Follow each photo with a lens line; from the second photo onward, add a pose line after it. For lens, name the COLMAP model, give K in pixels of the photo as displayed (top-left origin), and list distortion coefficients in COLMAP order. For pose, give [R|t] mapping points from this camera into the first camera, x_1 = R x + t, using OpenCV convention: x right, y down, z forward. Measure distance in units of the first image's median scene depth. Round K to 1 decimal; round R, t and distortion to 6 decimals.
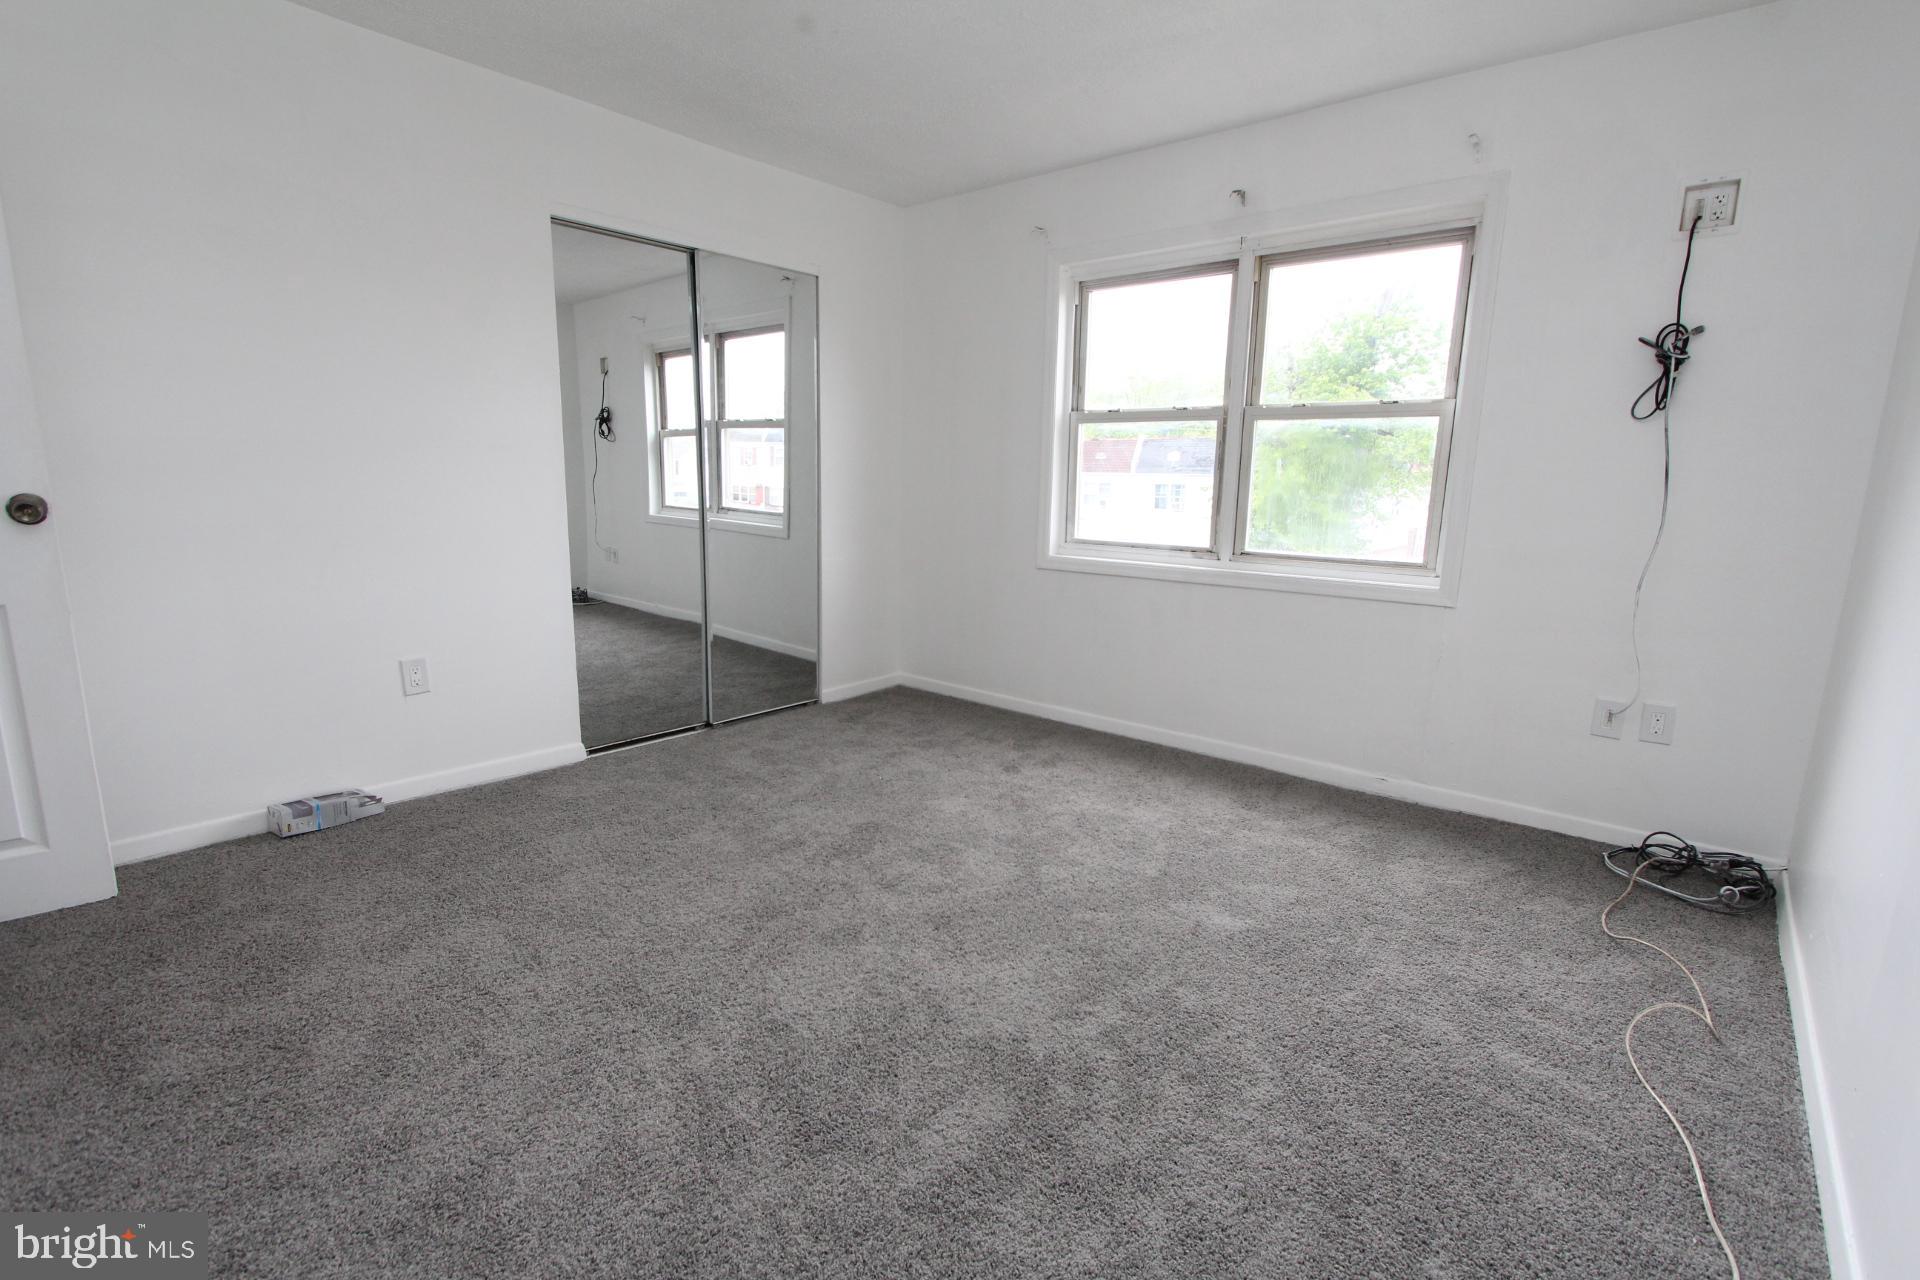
lens RADIAL K [[864.0, 0, 962.1], [0, 864.0, 649.1], [0, 0, 1]] dist [-0.010824, -0.000369]
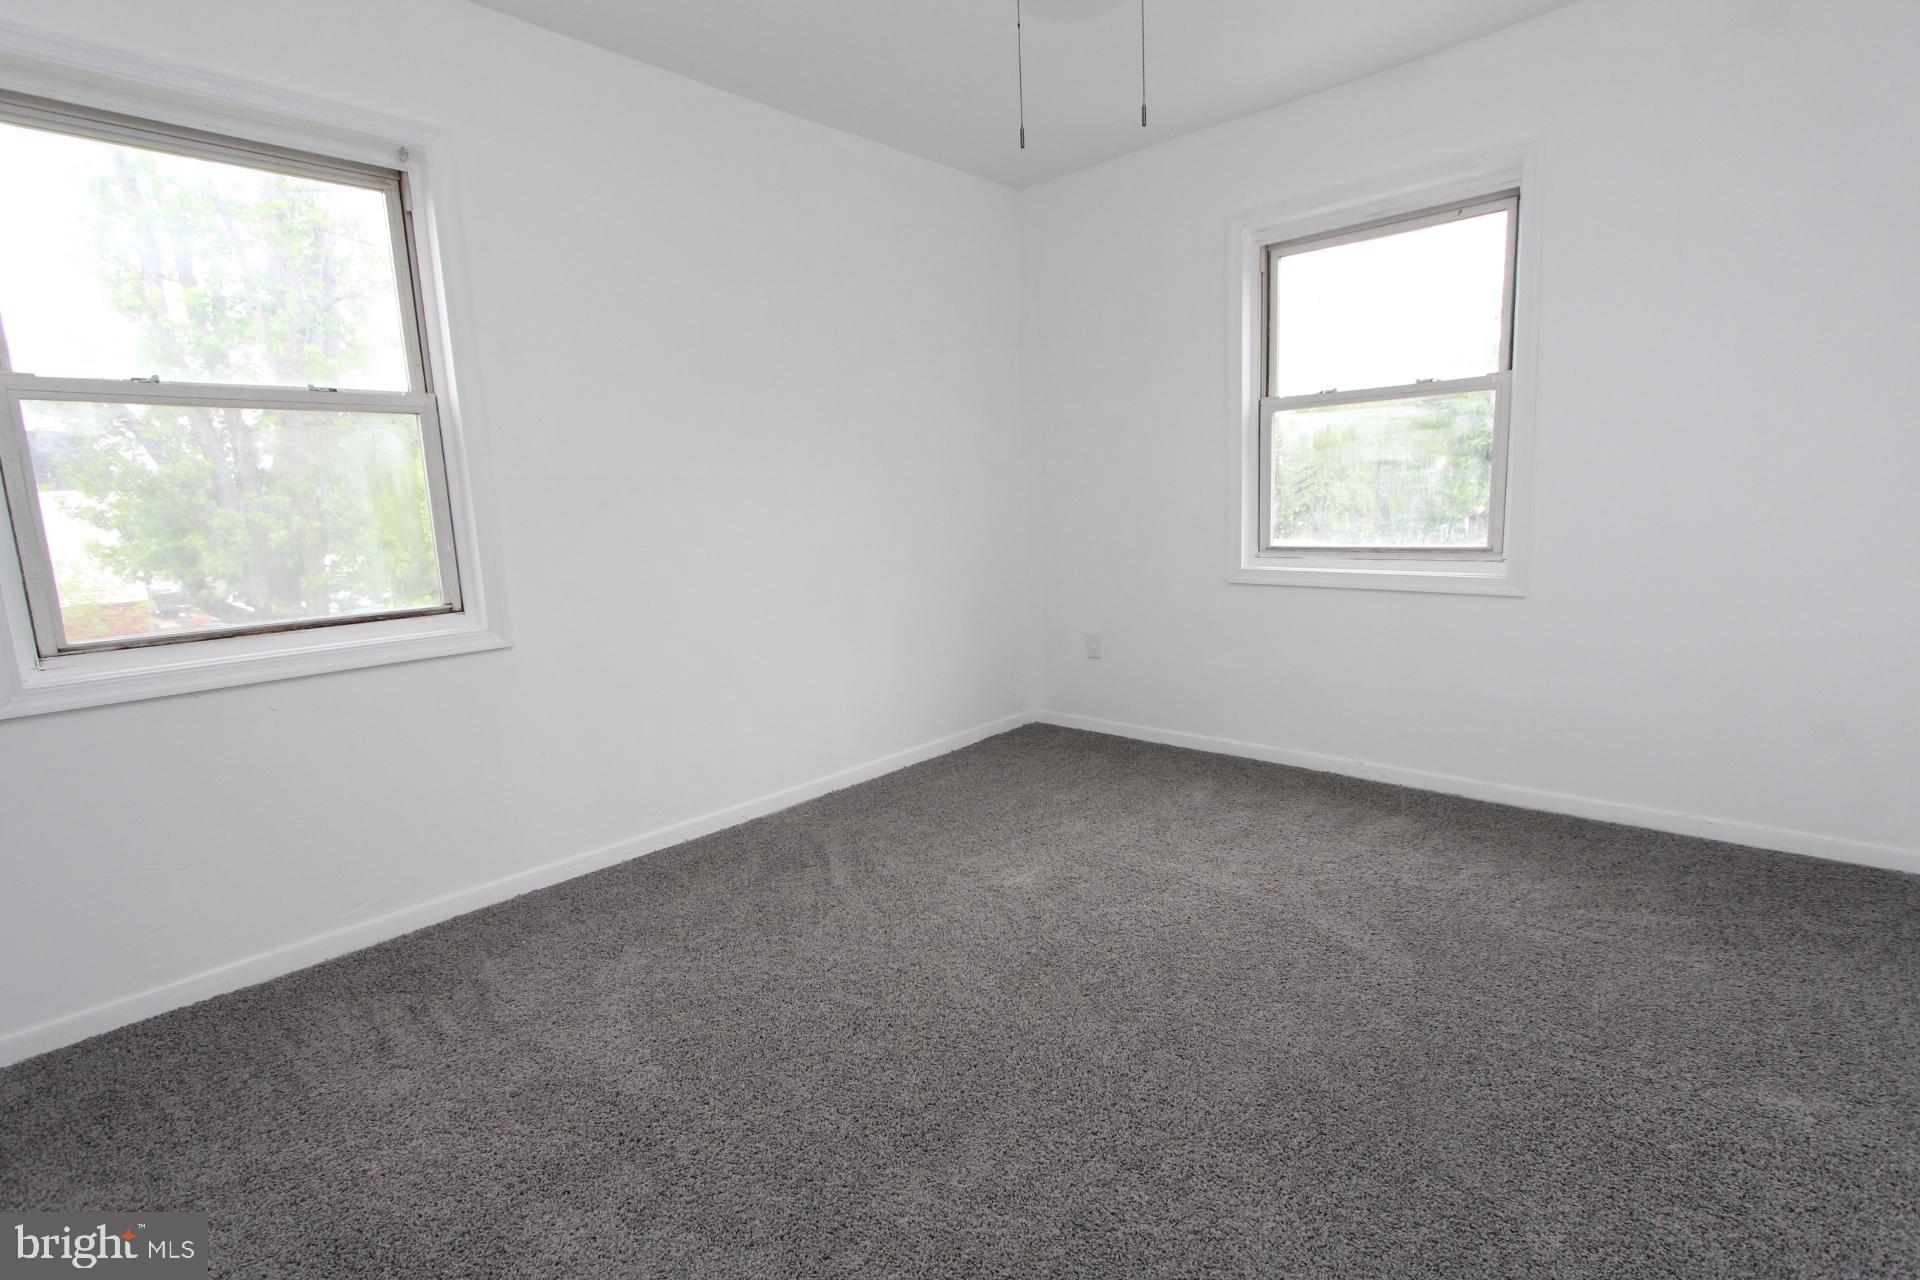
lens RADIAL K [[889.1, 0, 967.6], [0, 889.1, 641.4], [0, 0, 1]] dist [-0.003498, 0.000202]
pose [[0.998115, -0.054399, -0.028421, -0.152587], [0.053572, 0.998141, -0.029070, -0.026395], [0.029949, 0.027492, 0.999173, 0.122704]]
